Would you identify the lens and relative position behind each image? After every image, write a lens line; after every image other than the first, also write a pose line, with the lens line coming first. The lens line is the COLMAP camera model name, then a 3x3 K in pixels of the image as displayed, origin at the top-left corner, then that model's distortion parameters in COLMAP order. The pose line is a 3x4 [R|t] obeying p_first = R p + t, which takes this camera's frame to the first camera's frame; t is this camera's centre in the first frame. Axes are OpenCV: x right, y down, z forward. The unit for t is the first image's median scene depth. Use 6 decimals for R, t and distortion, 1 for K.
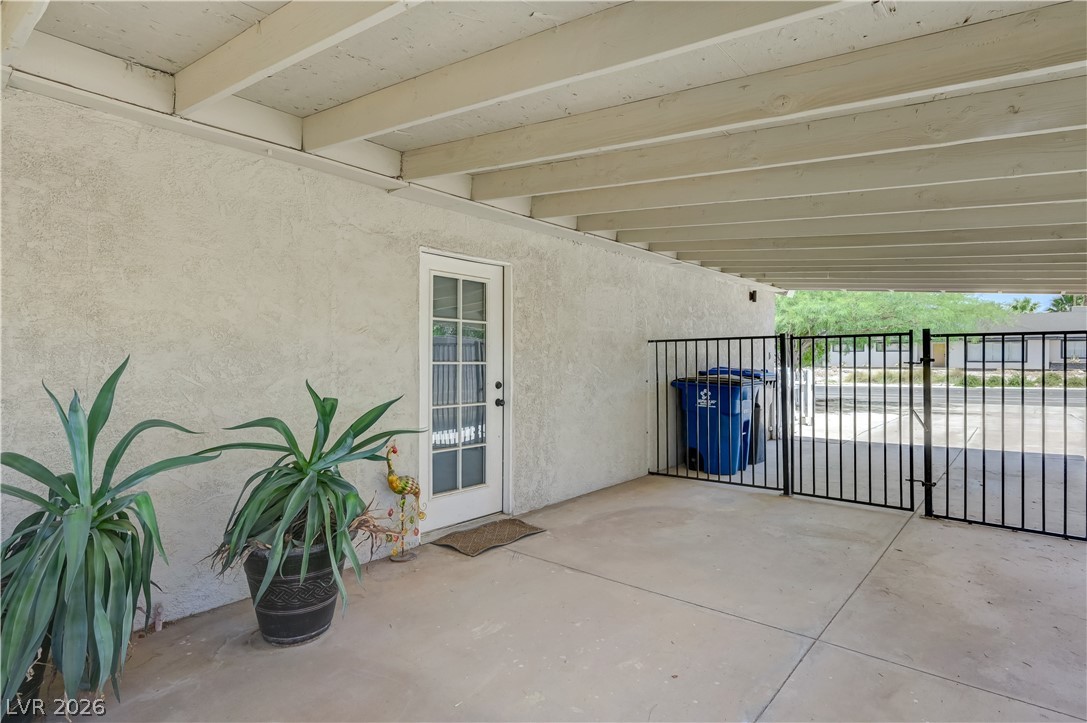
lens RADIAL K [[571.4, 0, 548.9], [0, 571.4, 362.0], [0, 0, 1]] dist [-0.005163, -0.000304]
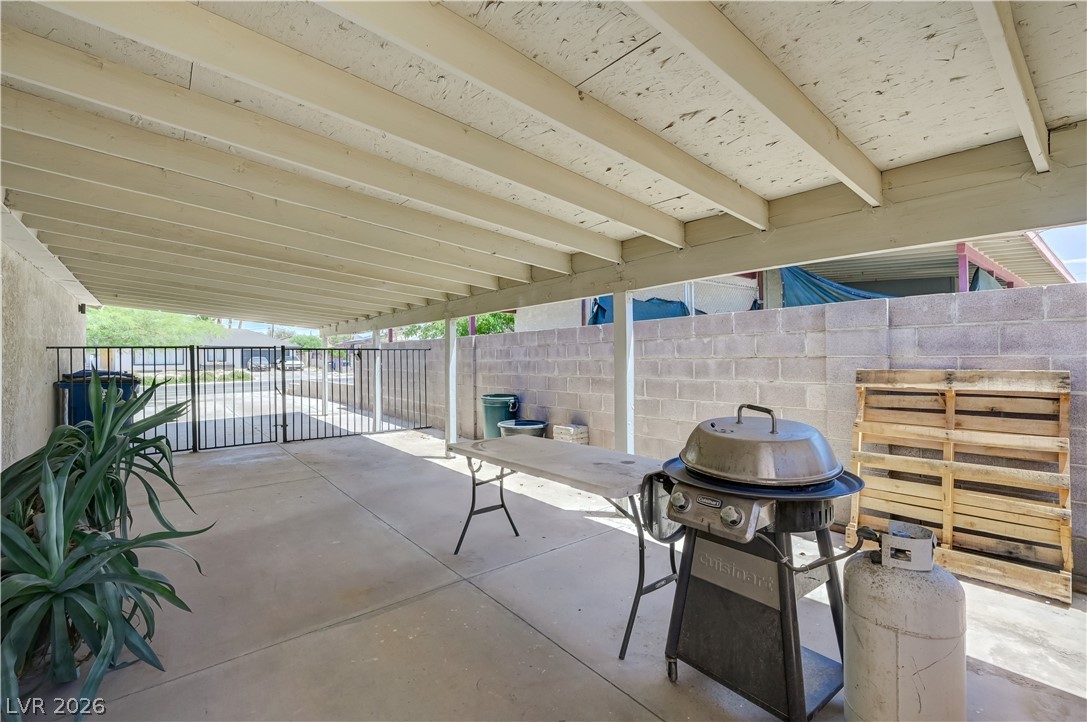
lens RADIAL K [[464.4, 0, 543.5], [0, 464.4, 360.3], [0, 0, 1]] dist [-0.001103, -0.000947]
pose [[0.180909, -0.005603, 0.983484, -0.713655], [0.015872, 0.999870, 0.002777, 0.002361], [-0.983372, 0.015107, 0.180974, -0.150375]]
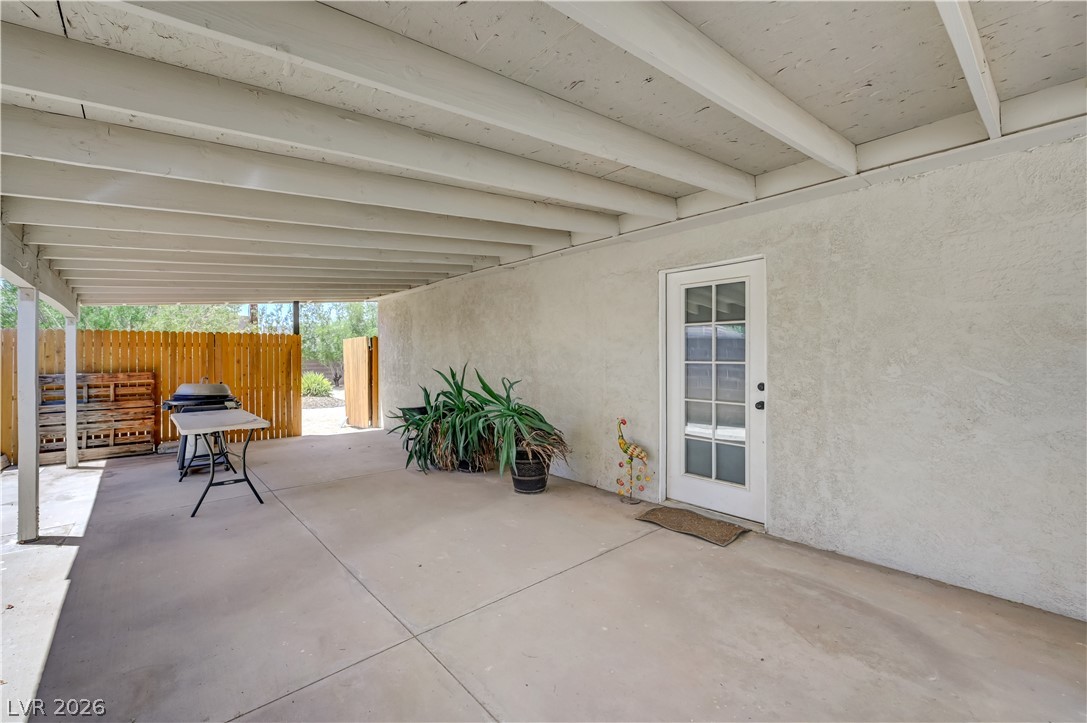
lens RADIAL K [[464.4, 0, 549.9], [0, 464.4, 355.5], [0, 0, 1]] dist [-0.001103, -0.000947]
pose [[-0.147067, -0.003512, -0.989120, 0.719441], [-0.000547, 0.999994, -0.003469, -0.007947], [0.989126, 0.000031, -0.147068, 0.778337]]
